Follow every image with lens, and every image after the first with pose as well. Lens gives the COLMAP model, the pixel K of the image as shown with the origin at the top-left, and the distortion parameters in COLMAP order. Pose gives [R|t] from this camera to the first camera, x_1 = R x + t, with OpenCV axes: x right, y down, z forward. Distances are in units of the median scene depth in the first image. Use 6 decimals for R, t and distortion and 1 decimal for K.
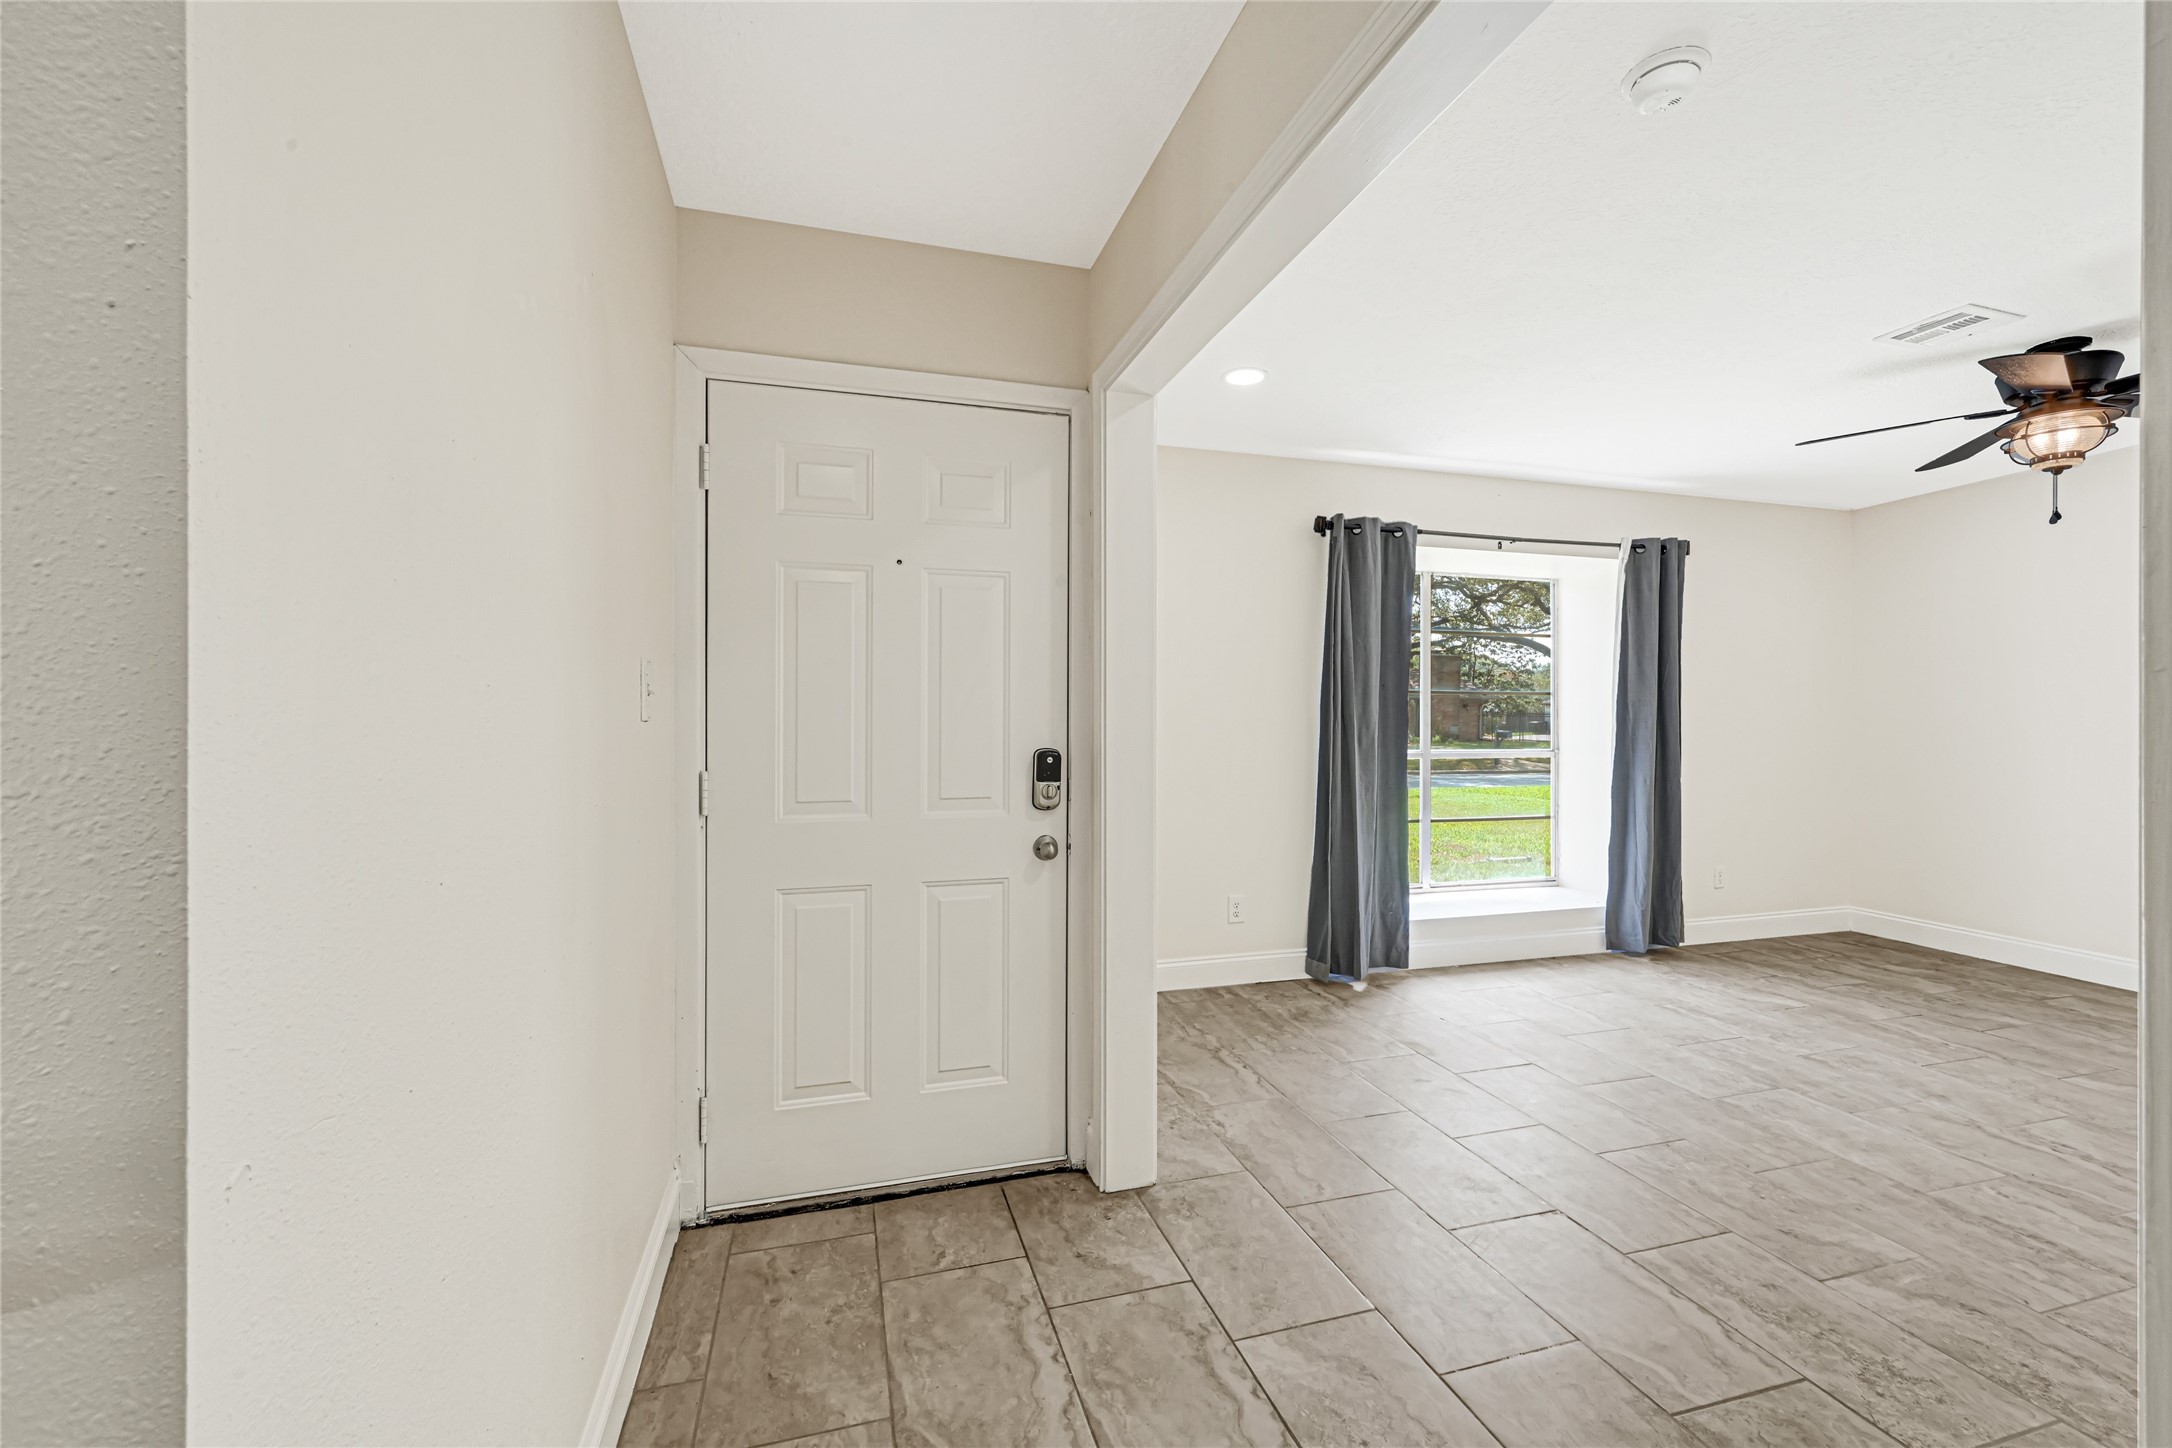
lens RADIAL K [[889.6, 0, 1079.9], [0, 889.6, 722.1], [0, 0, 1]] dist [-0.000388, -0.000112]
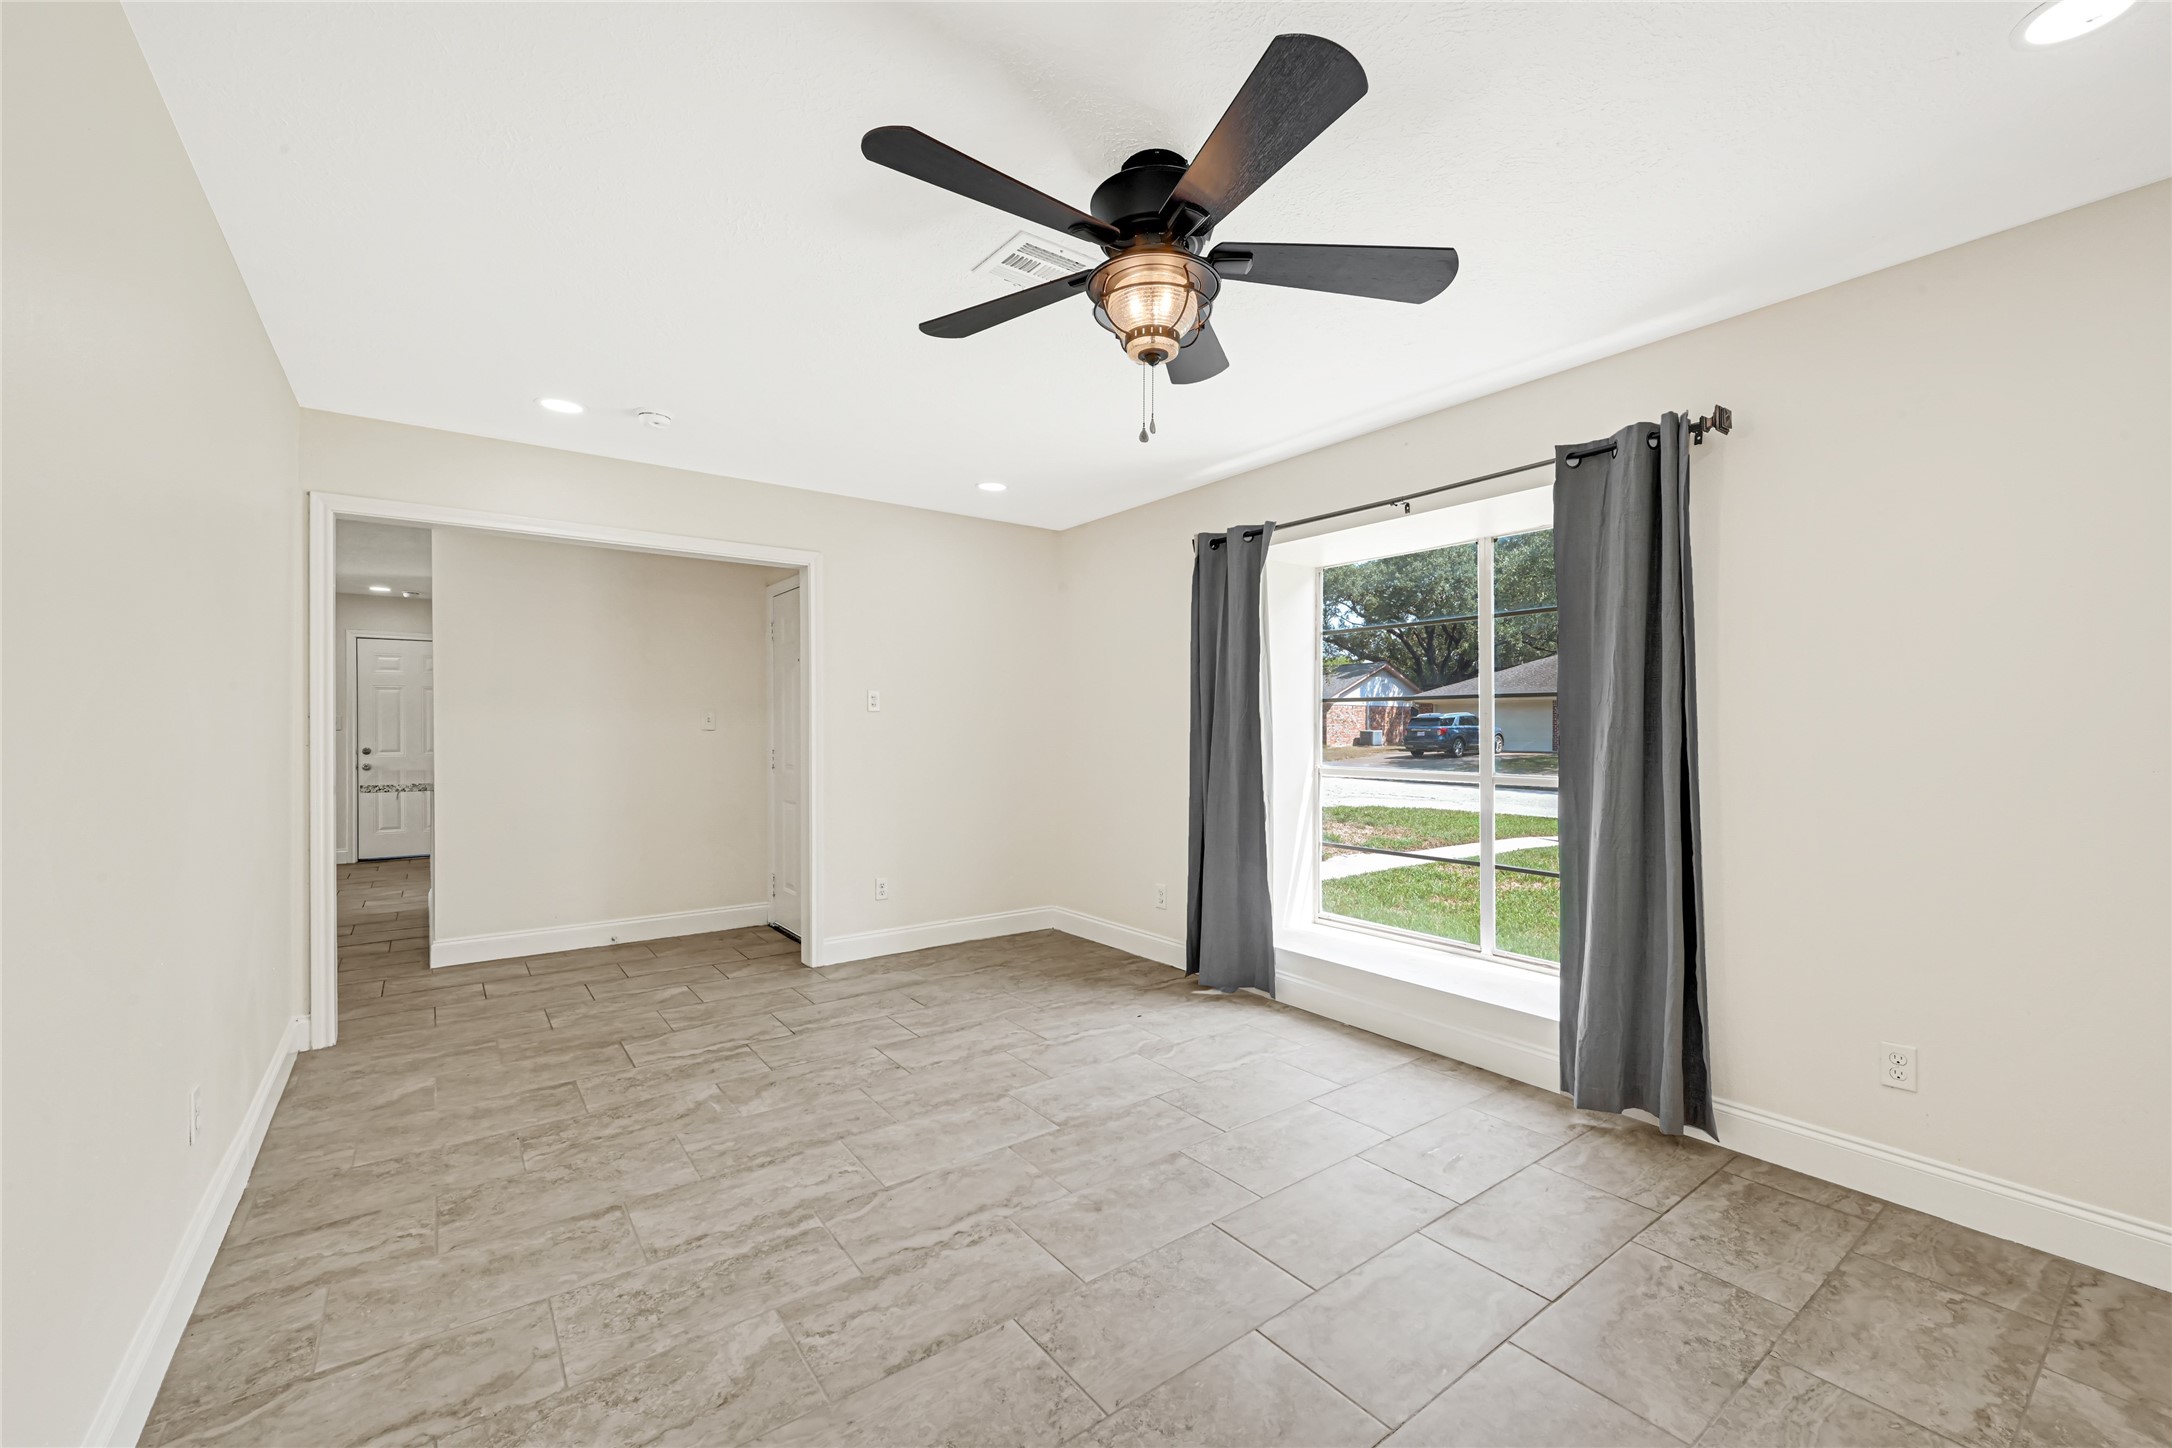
lens RADIAL K [[889.6, 0, 1072.5], [0, 889.6, 727.1], [0, 0, 1]] dist [-0.000388, -0.000112]
pose [[0.336352, -0.001437, -0.941735, 1.719141], [-0.005449, 0.999979, -0.003472, -0.003285], [0.941721, 0.006299, 0.336337, 0.717443]]
